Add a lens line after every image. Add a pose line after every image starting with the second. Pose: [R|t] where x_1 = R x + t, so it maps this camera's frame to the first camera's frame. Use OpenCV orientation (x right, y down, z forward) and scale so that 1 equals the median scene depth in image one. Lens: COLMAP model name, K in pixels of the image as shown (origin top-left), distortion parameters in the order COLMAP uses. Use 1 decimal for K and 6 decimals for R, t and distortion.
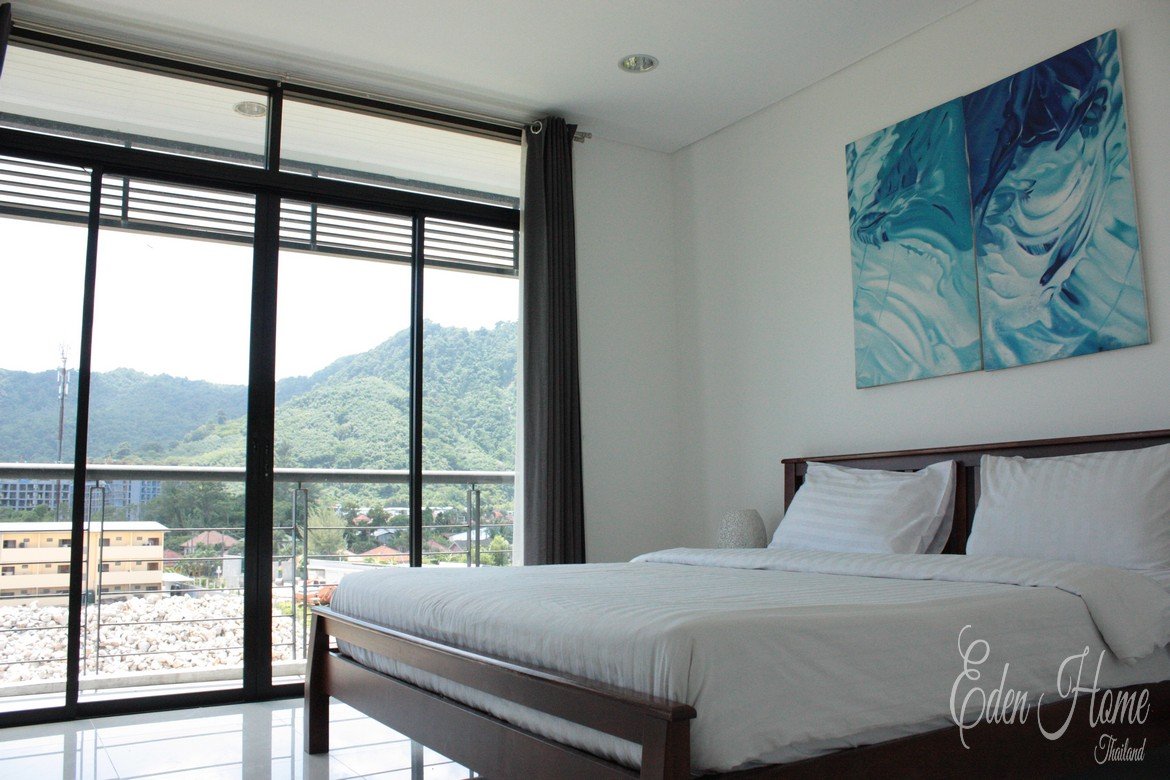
lens RADIAL K [[969.3, 0, 585.0], [0, 969.3, 390.0], [0, 0, 1]] dist [-0.174615, 0.155409]
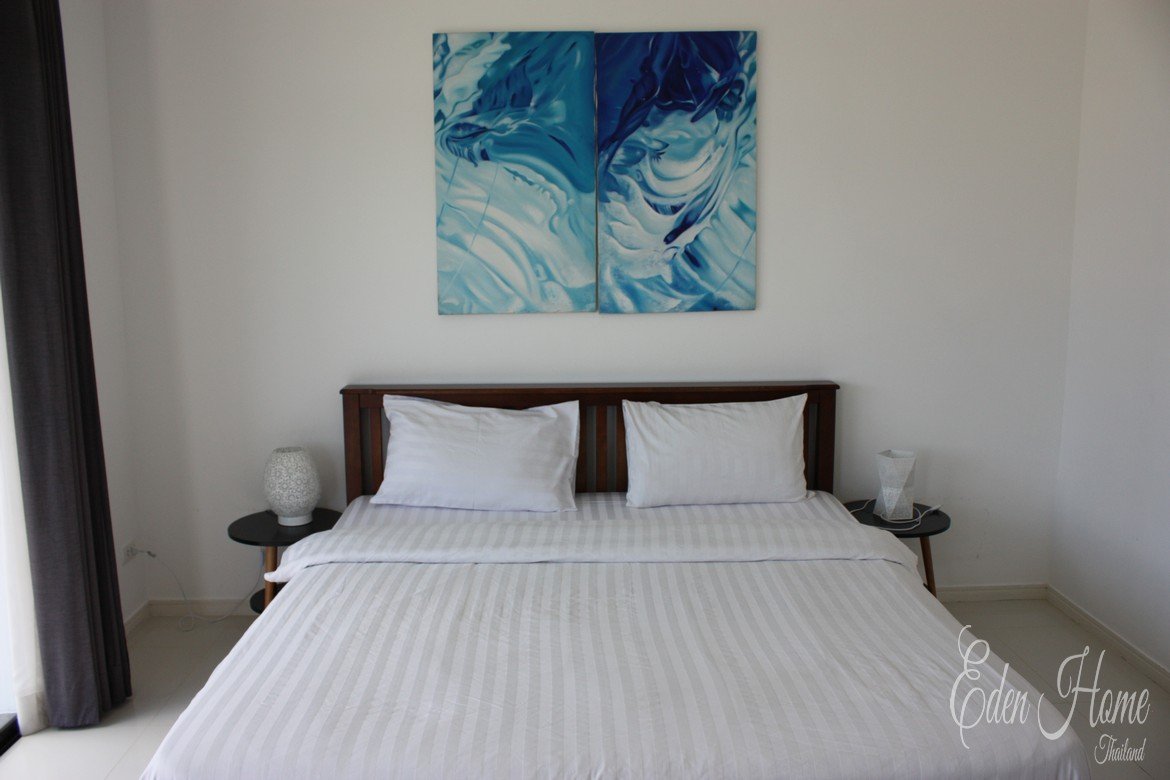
lens RADIAL K [[969.3, 0, 585.0], [0, 969.3, 390.0], [0, 0, 1]] dist [-0.174615, 0.155409]
pose [[0.498537, -0.134091, 0.856434, -0.531194], [-0.105794, 0.971167, 0.213639, -0.168996], [-0.860388, -0.197112, 0.469977, 0.491006]]
